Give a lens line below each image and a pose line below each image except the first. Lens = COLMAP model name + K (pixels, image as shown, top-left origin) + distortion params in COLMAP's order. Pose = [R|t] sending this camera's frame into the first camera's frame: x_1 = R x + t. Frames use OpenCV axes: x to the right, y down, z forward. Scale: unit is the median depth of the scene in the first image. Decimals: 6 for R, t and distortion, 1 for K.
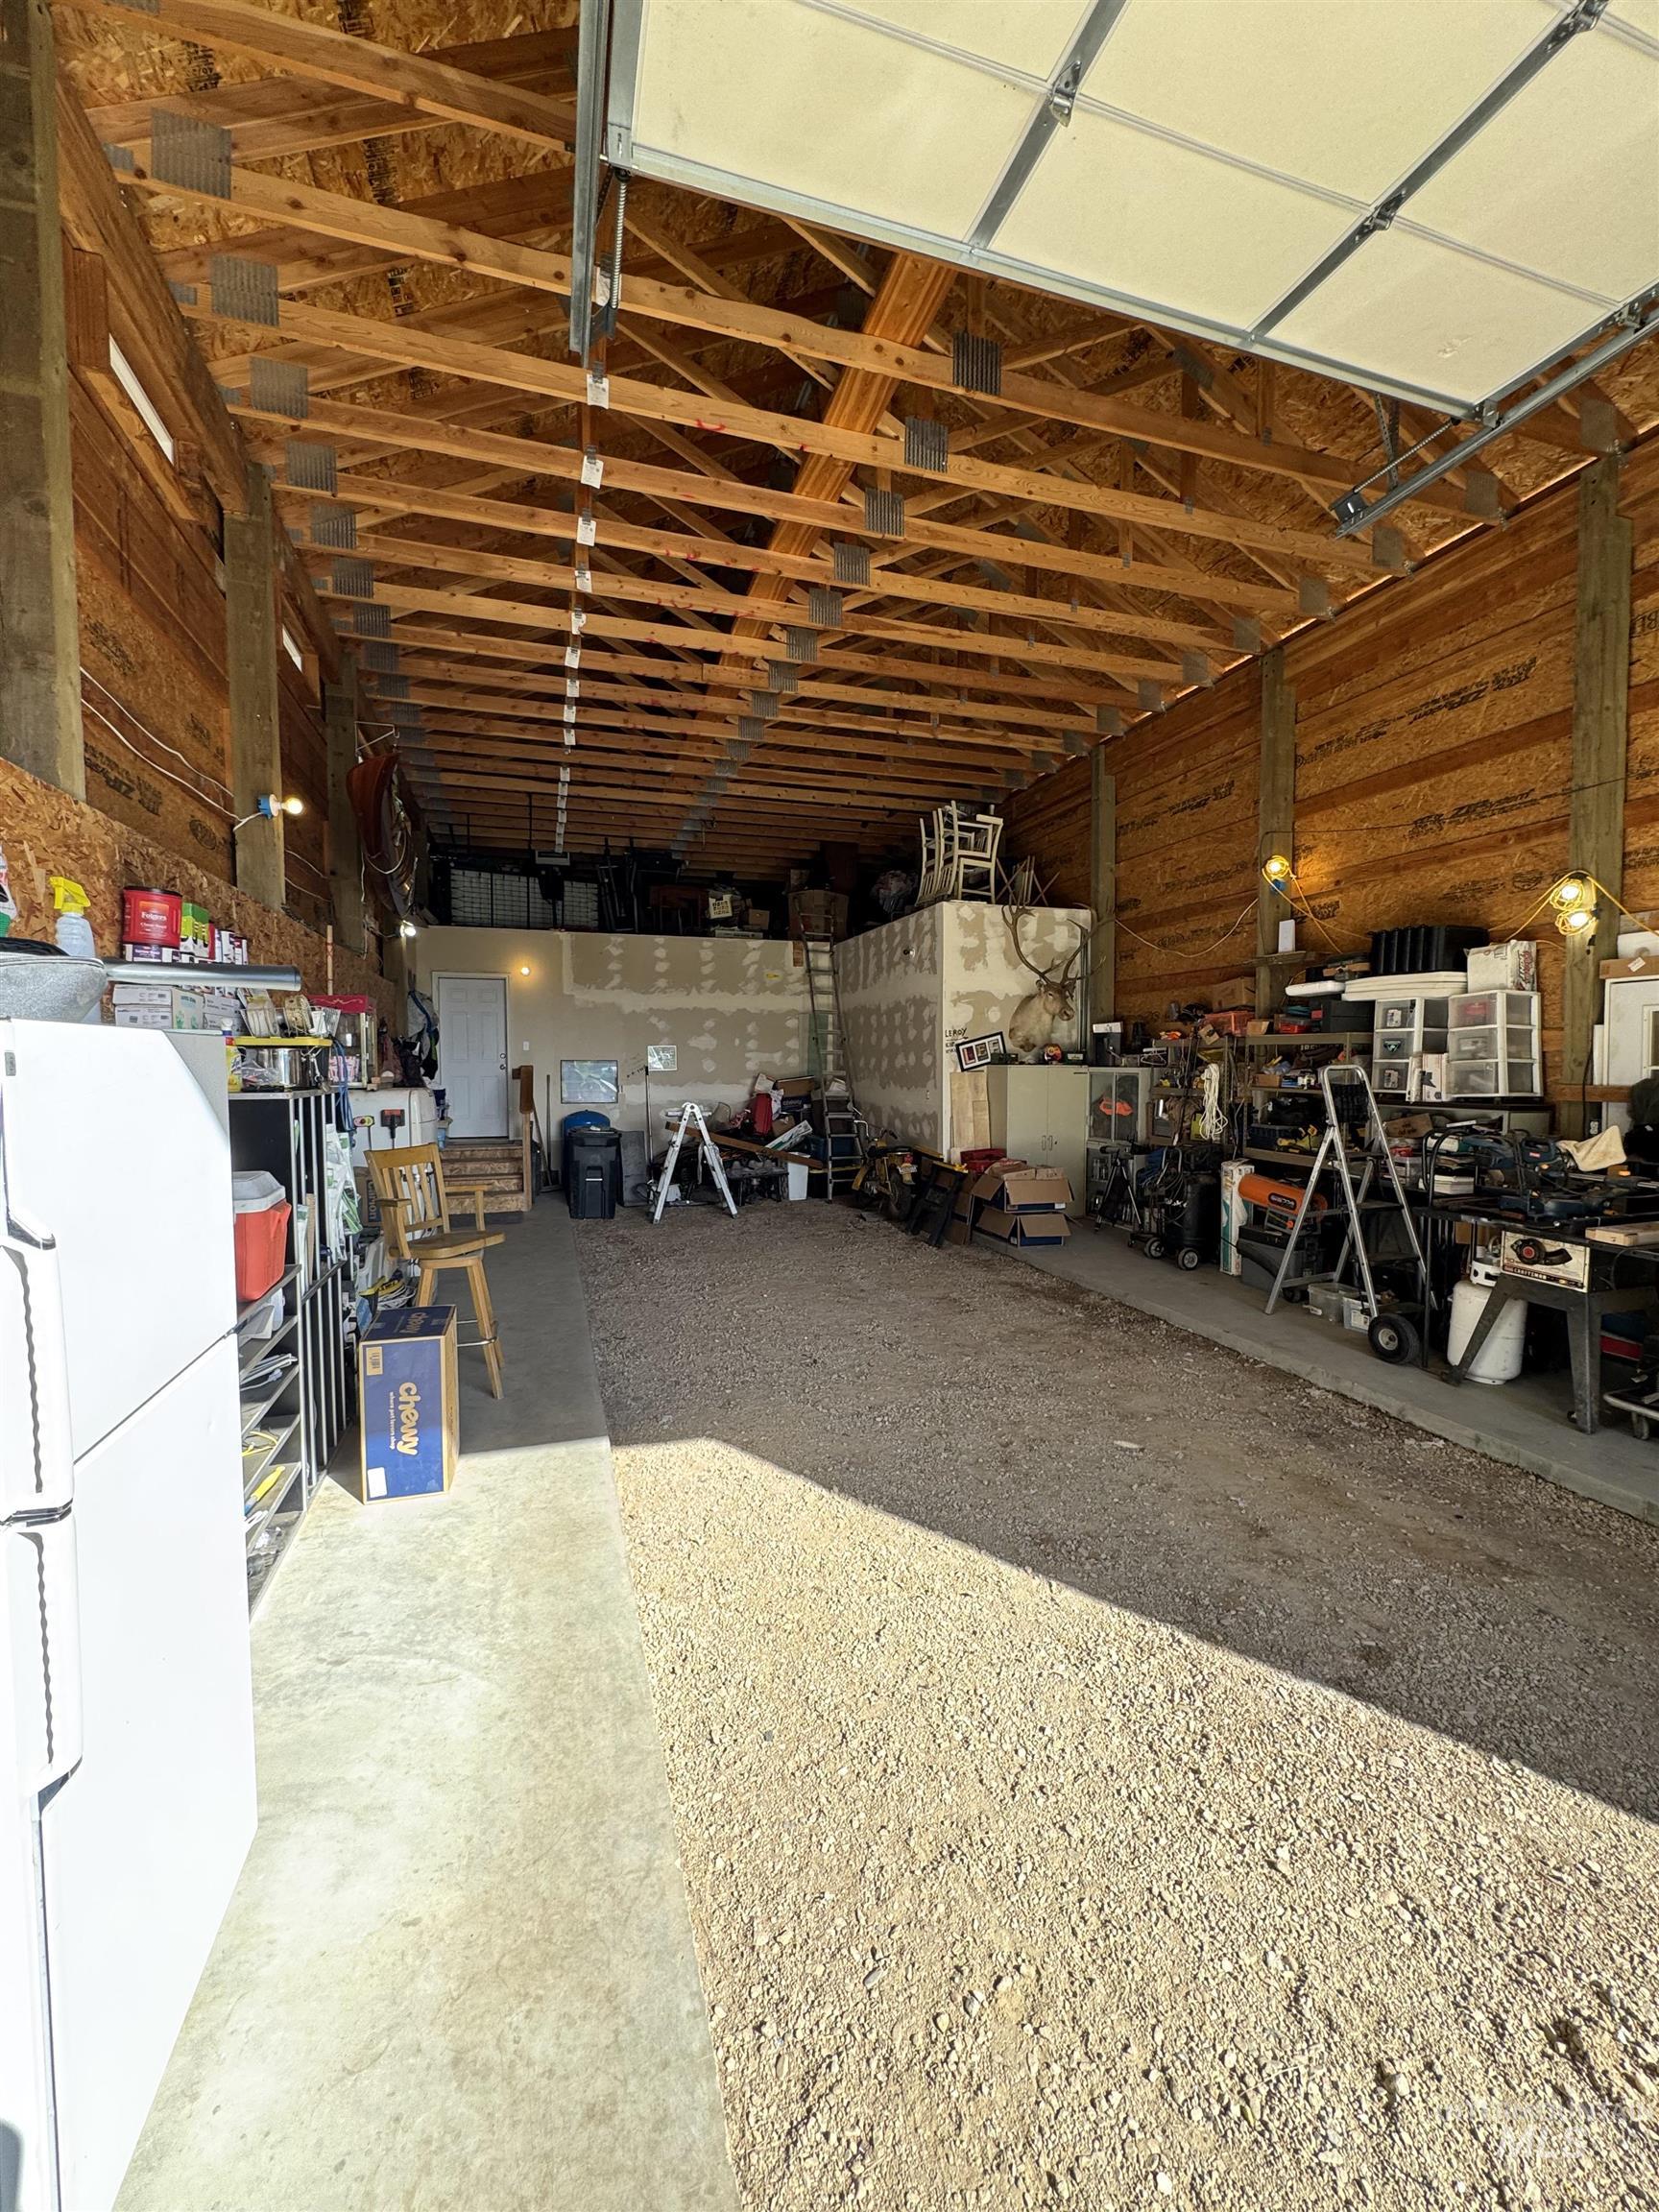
lens RADIAL K [[887.8, 0, 830.3], [0, 887.8, 1114.9], [0, 0, 1]] dist [-0.000713, 0.000003]
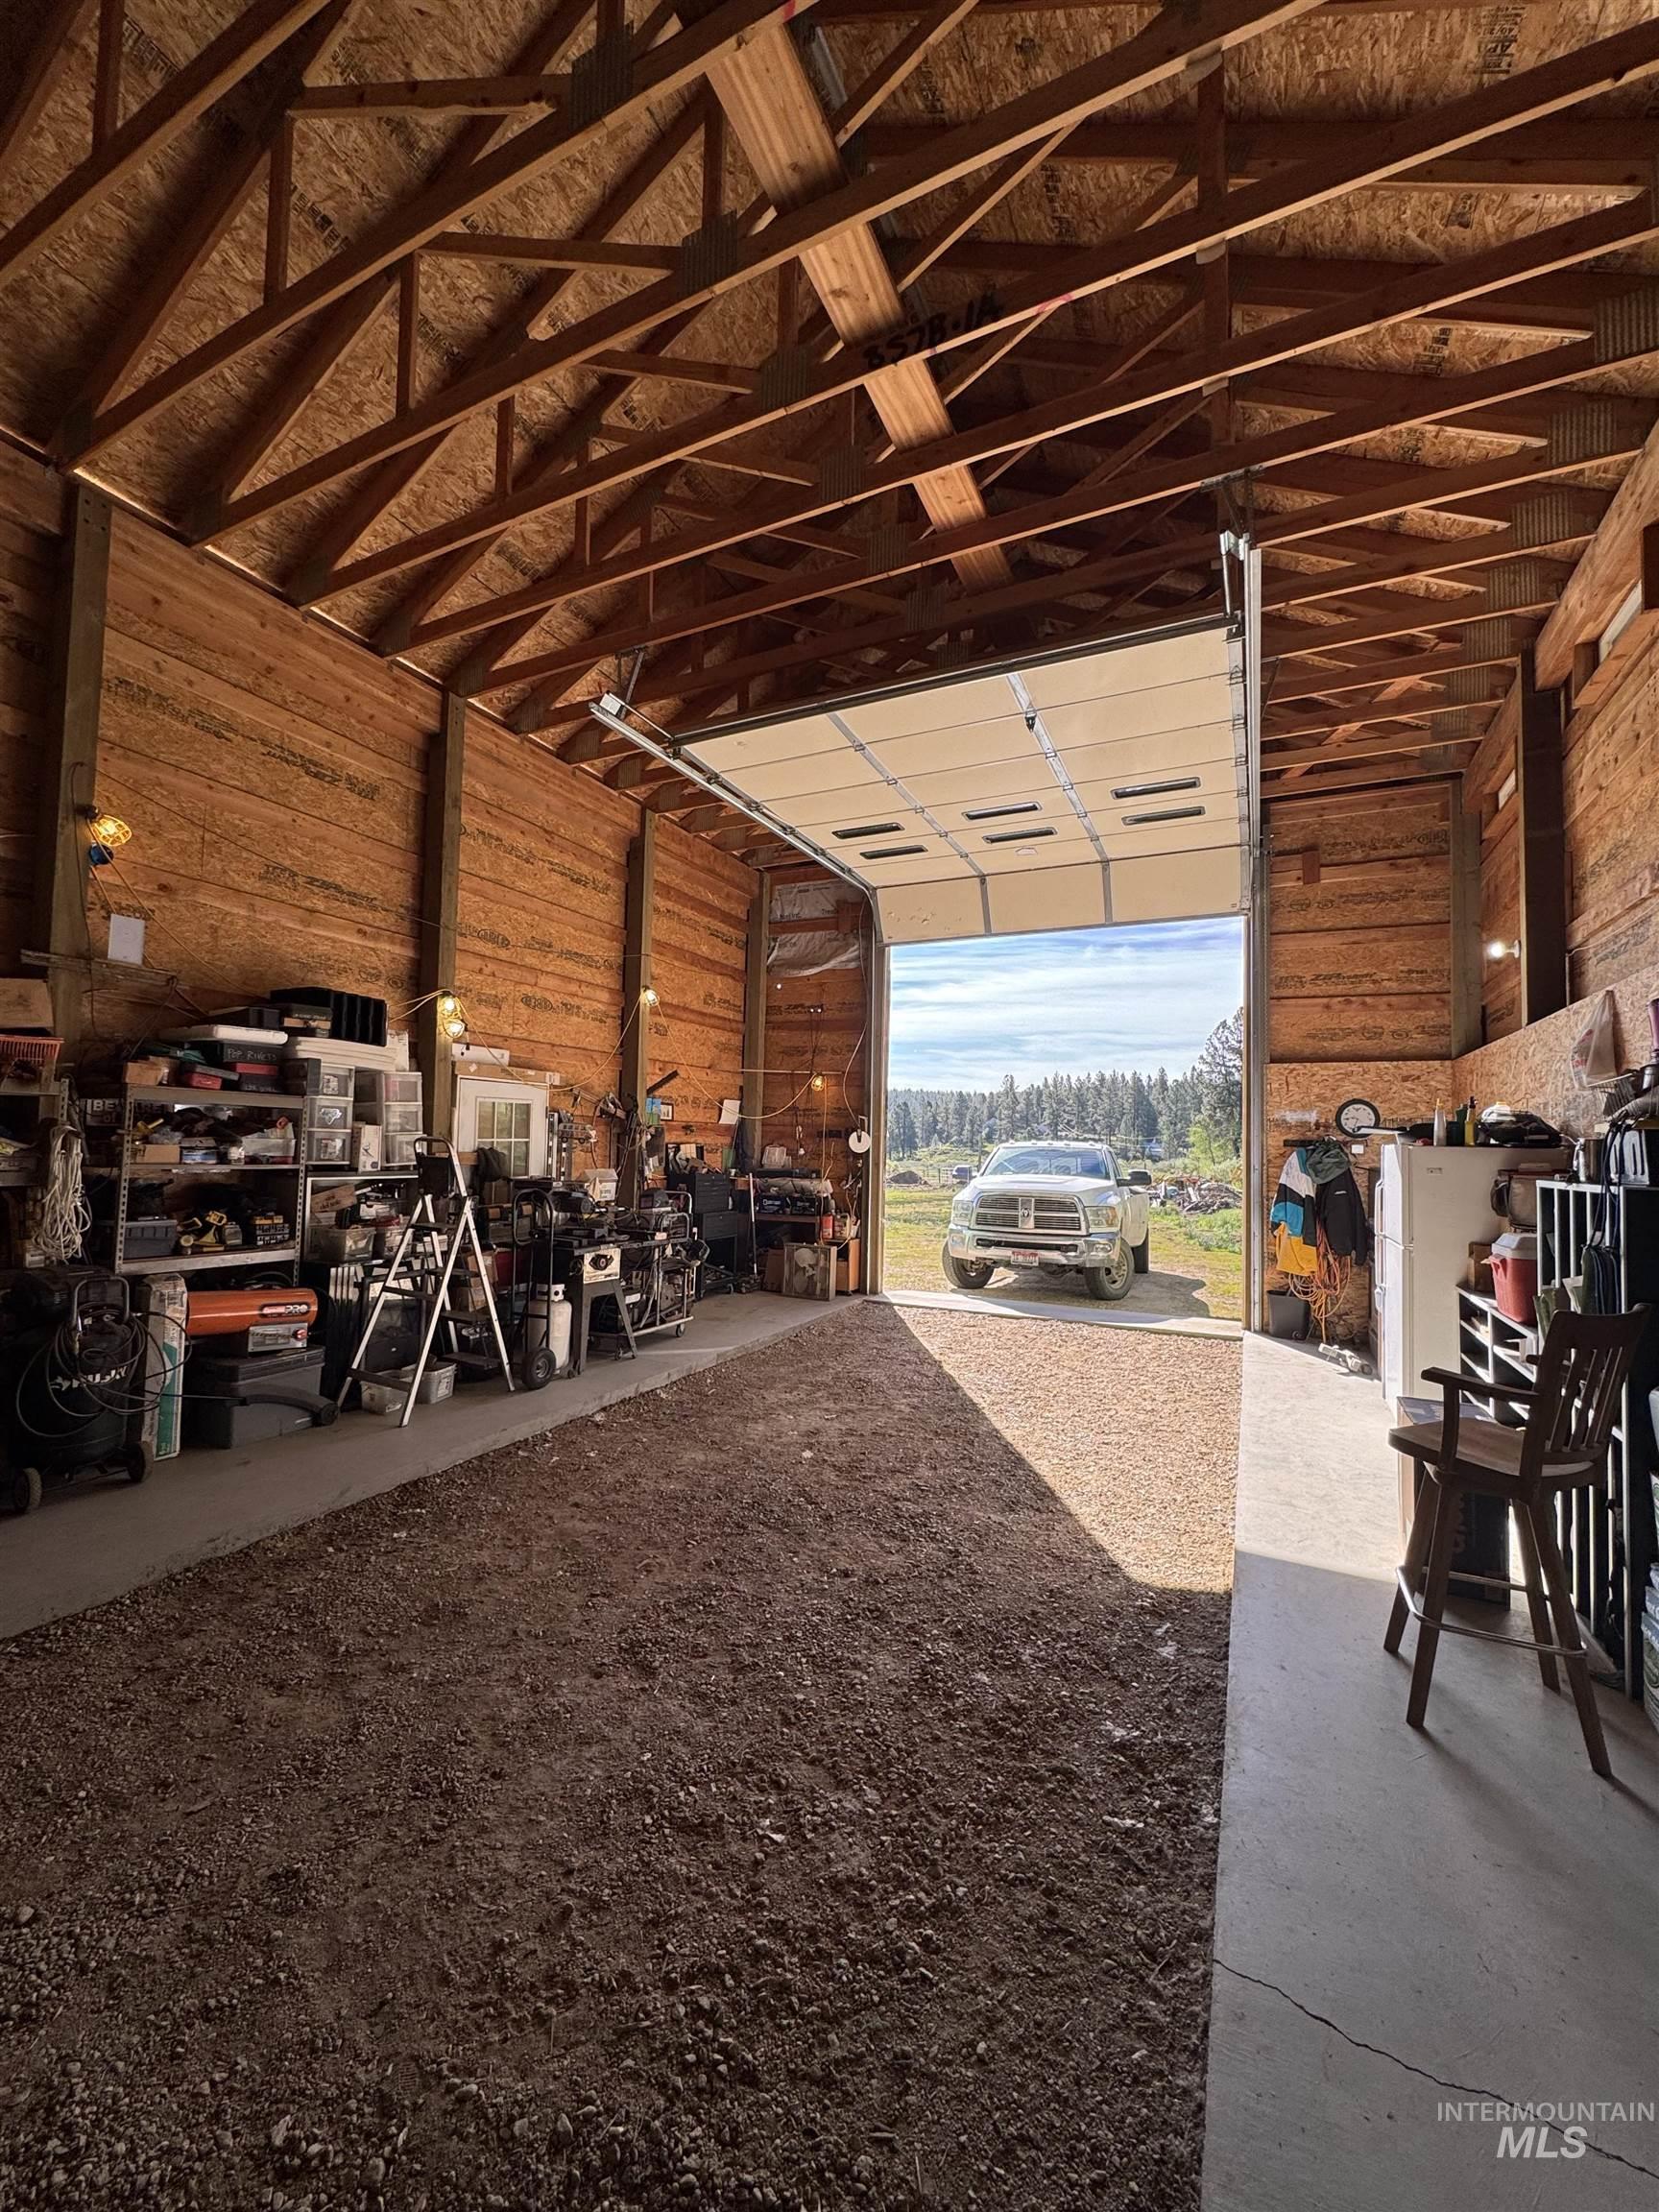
lens RADIAL K [[887.8, 0, 830.3], [0, 887.8, 1114.9], [0, 0, 1]] dist [-0.000713, 0.000003]
pose [[-0.723740, 0.010465, 0.689994, -0.456679], [0.018133, 0.999828, 0.003856, -0.081824], [-0.689835, 0.015302, -0.723805, 1.505052]]
